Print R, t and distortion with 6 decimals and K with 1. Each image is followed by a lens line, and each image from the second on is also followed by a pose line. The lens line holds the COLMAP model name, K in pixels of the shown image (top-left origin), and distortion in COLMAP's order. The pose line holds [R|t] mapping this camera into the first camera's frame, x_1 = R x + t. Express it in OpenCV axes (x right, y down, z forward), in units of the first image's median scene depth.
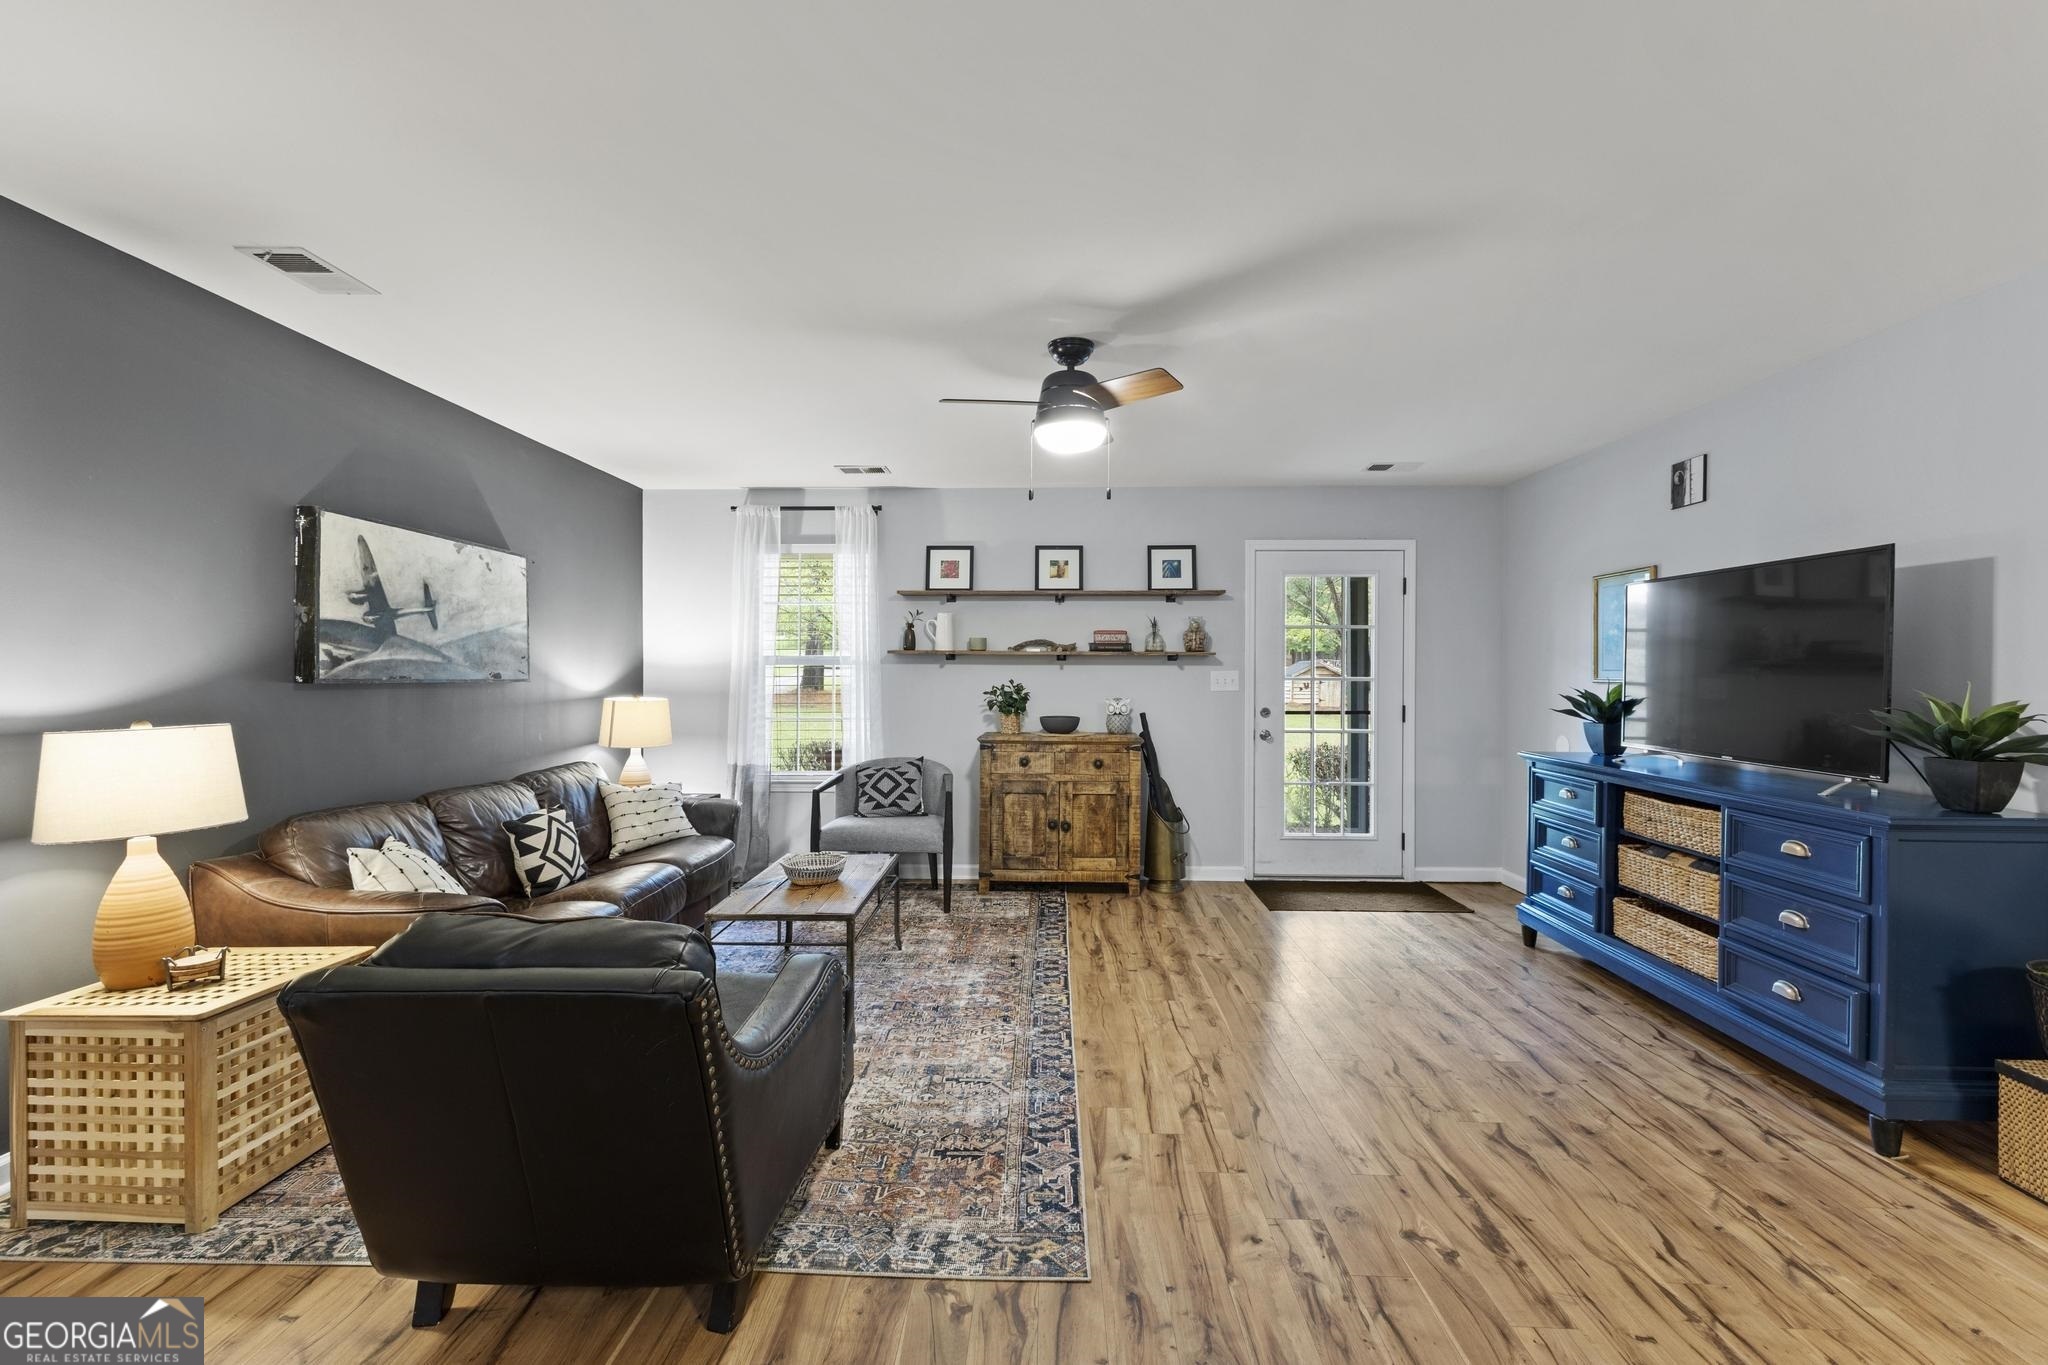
lens RADIAL K [[902.7, 0, 1023.1], [0, 902.7, 672.6], [0, 0, 1]] dist [0.013980, -0.002844]
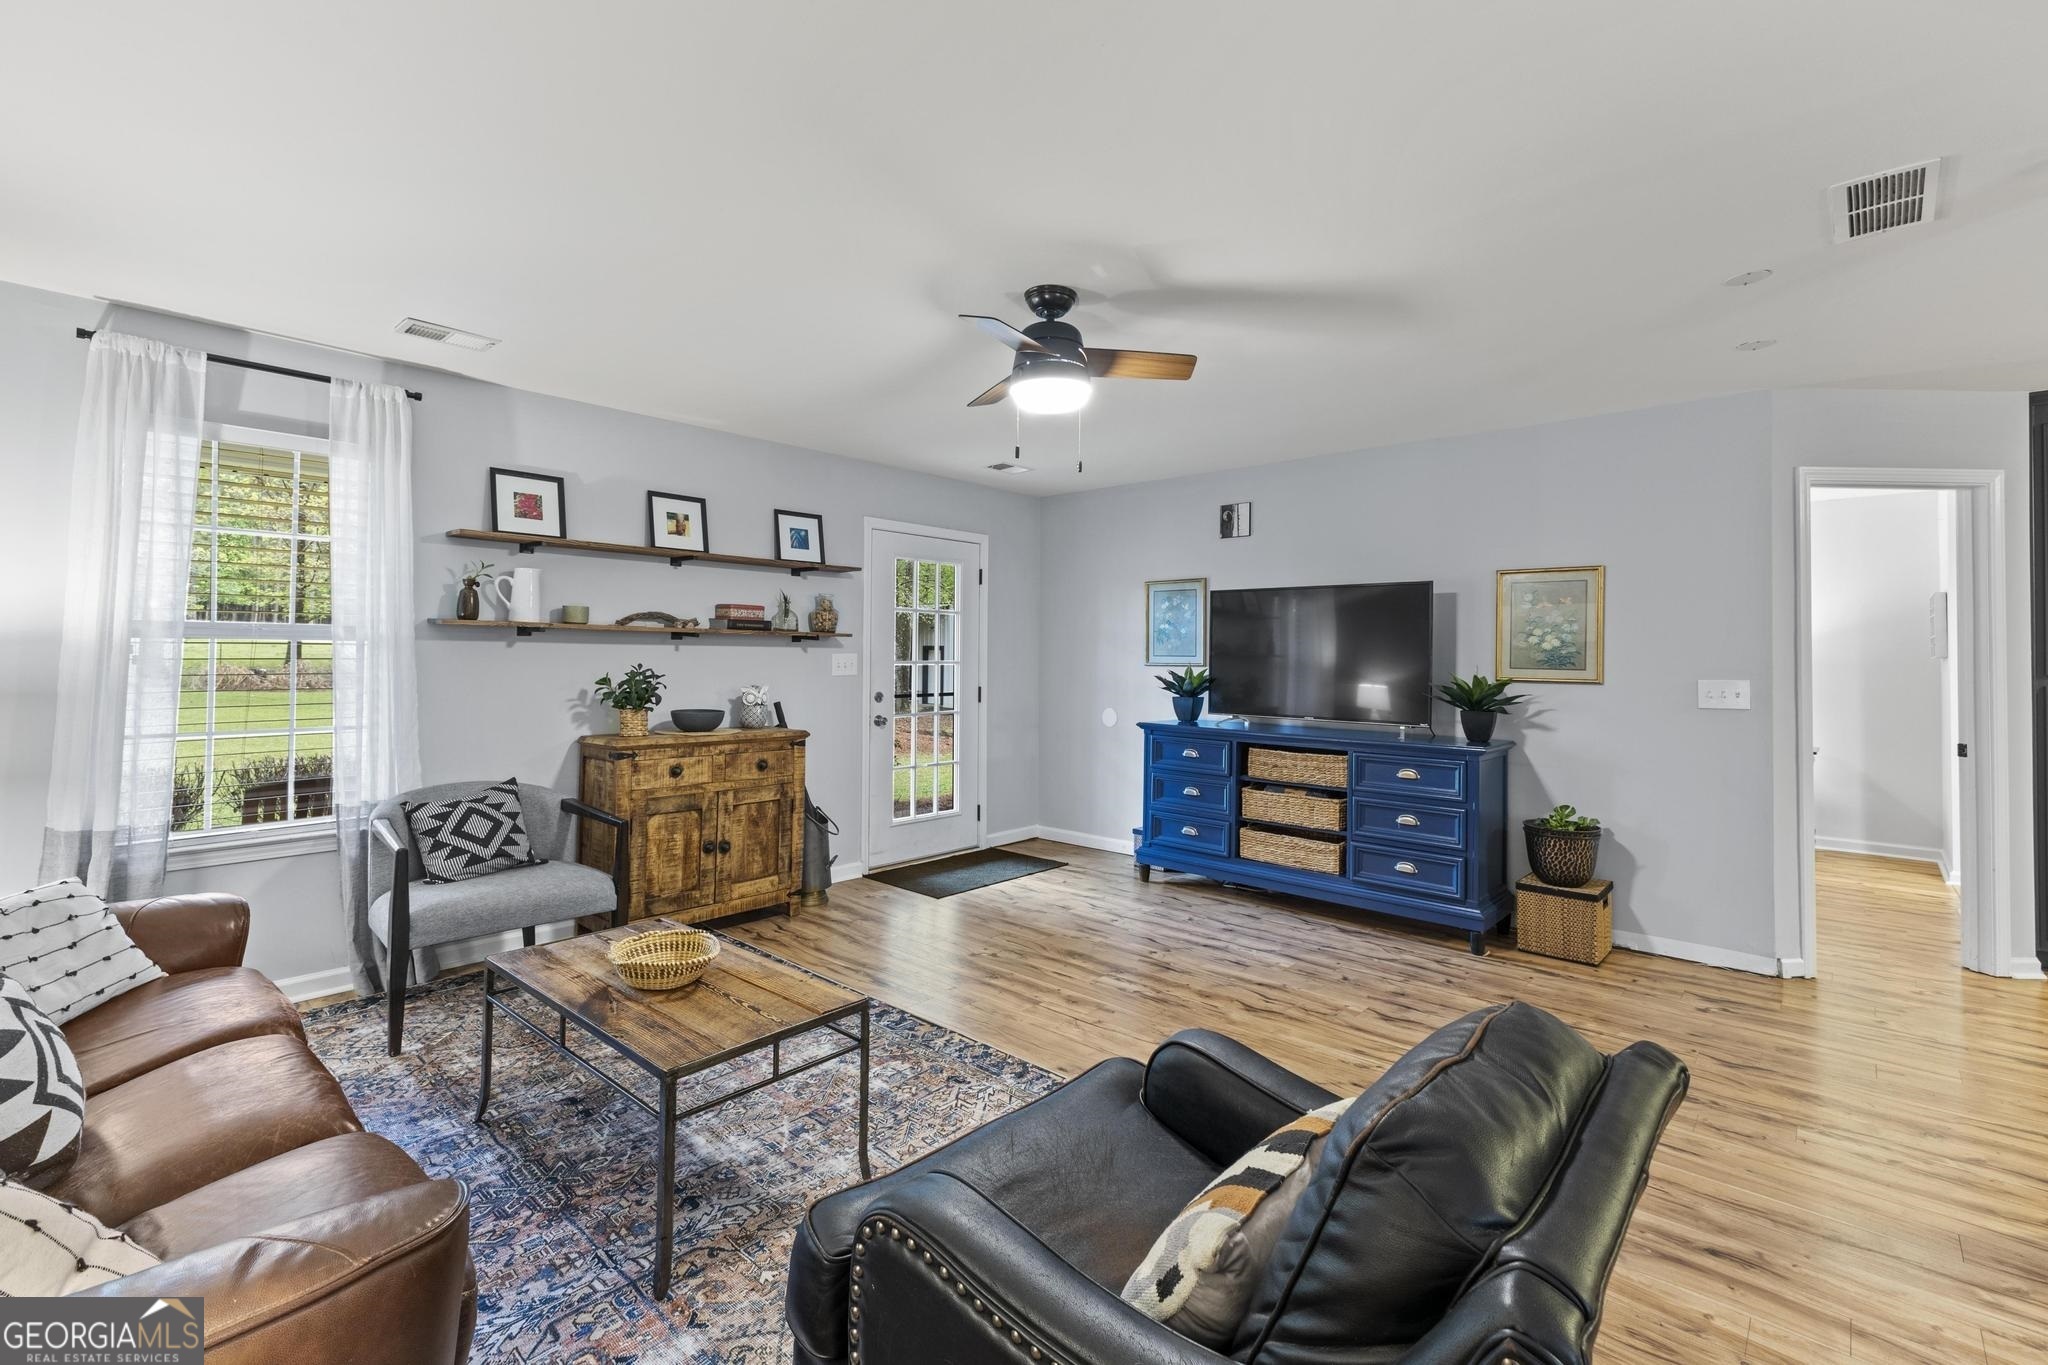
lens RADIAL K [[902.7, 0, 1045.3], [0, 902.7, 637.5], [0, 0, 1]] dist [0.013980, -0.002844]
pose [[0.642231, 0.019941, 0.766251, -0.389233], [-0.006711, 0.999770, -0.020393, -0.001161], [-0.766481, 0.007955, 0.642217, 0.263293]]
